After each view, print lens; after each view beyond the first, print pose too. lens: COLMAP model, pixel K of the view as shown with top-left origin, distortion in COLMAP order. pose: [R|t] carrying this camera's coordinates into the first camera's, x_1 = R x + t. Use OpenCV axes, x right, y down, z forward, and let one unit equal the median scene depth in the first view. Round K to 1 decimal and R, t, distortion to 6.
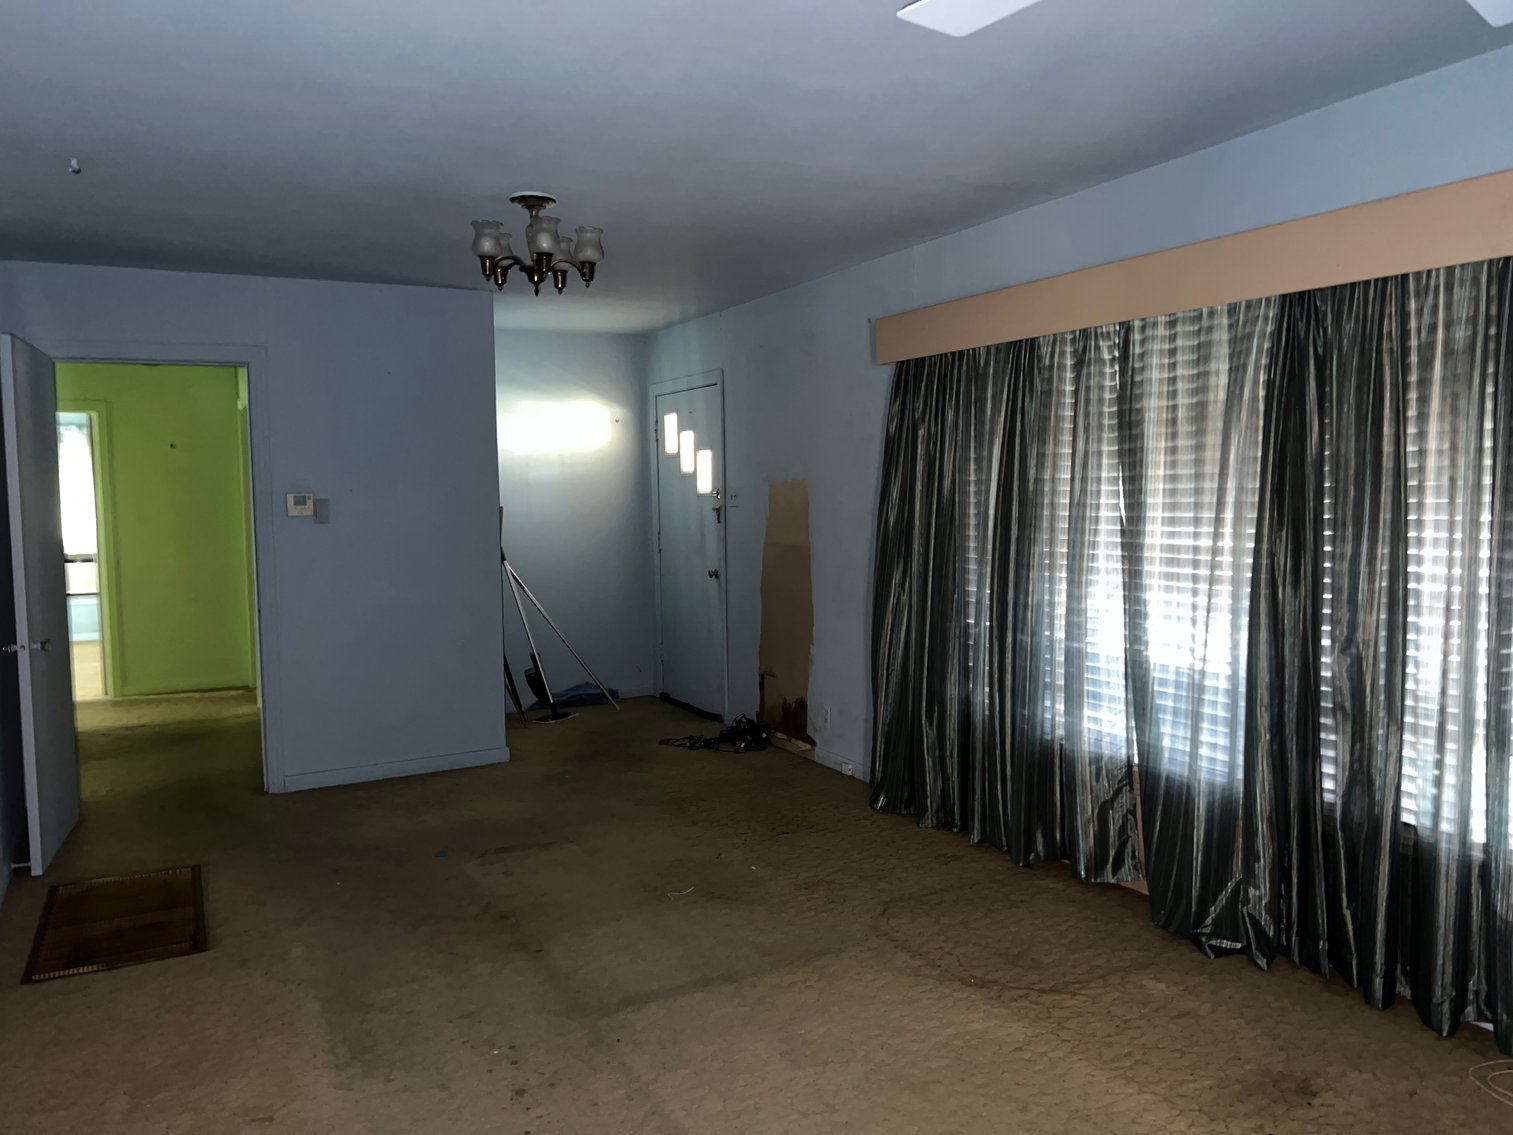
lens RADIAL K [[1134.9, 0, 764.2], [0, 1134.9, 572.2], [0, 0, 1]] dist [0.066696, -0.022522]
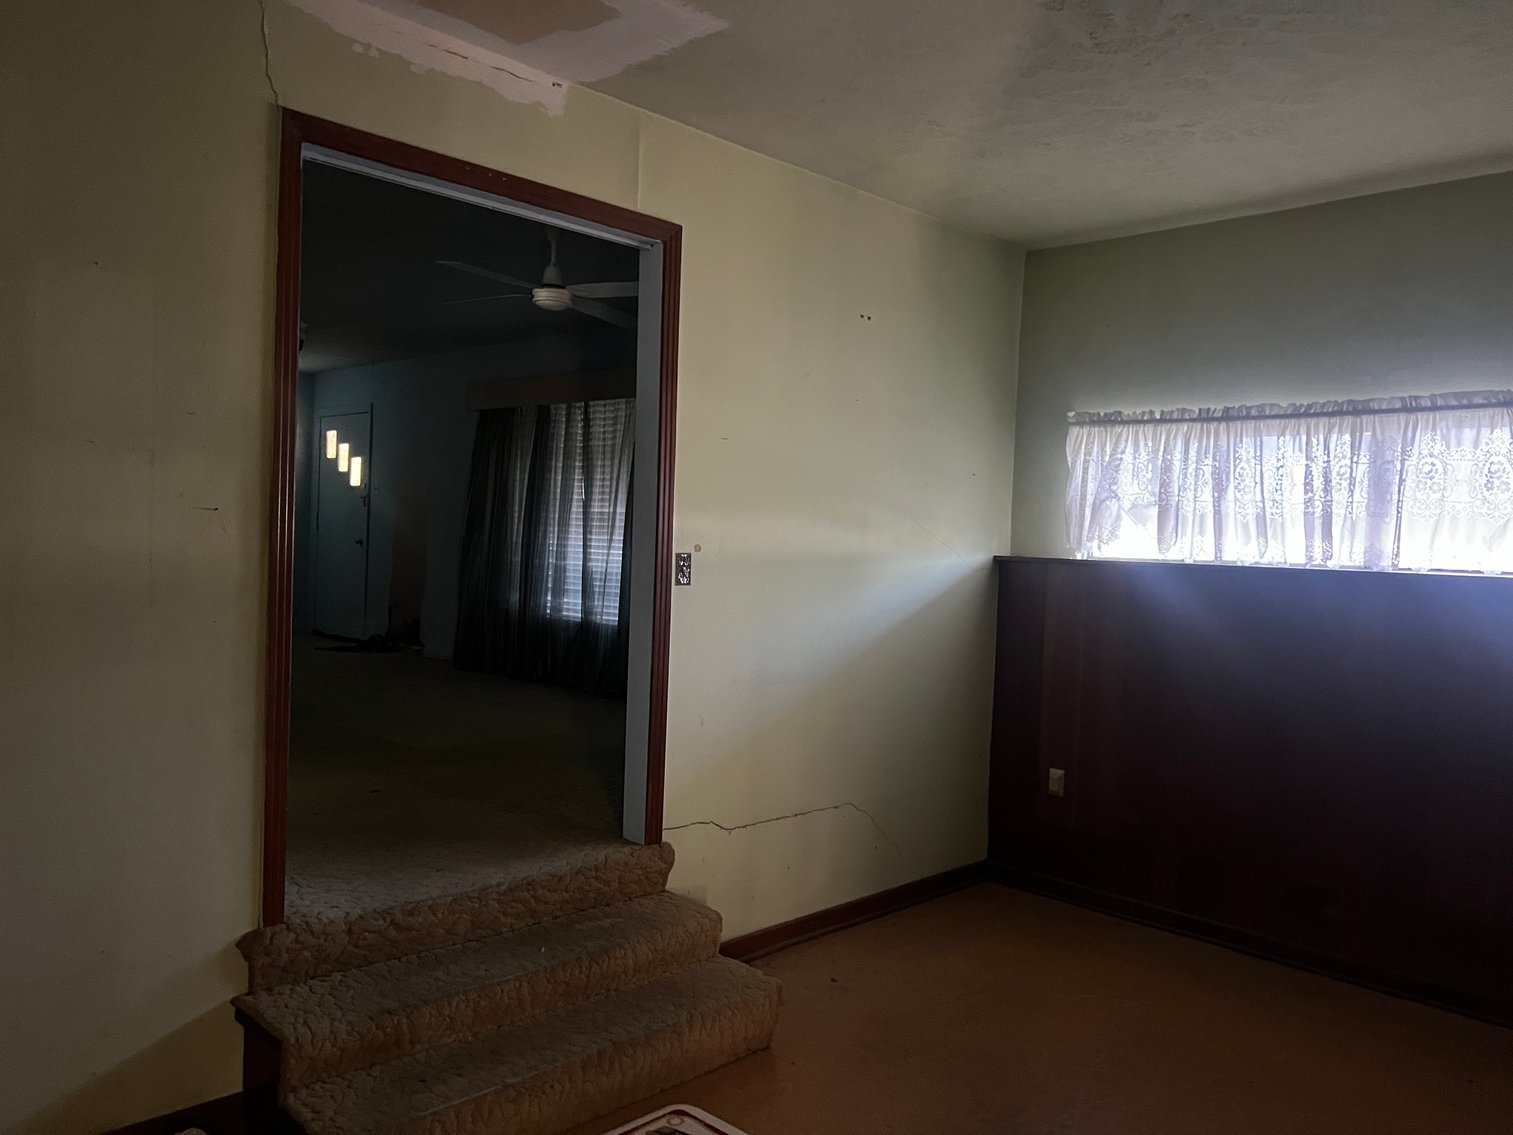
lens RADIAL K [[1134.9, 0, 755.3], [0, 1134.9, 566.3], [0, 0, 1]] dist [0.066696, -0.022522]
pose [[0.956144, 0.046130, 0.289240, 0.030719], [-0.033566, 0.998271, -0.048251, 0.146441], [-0.290966, 0.036426, 0.956040, -0.925087]]
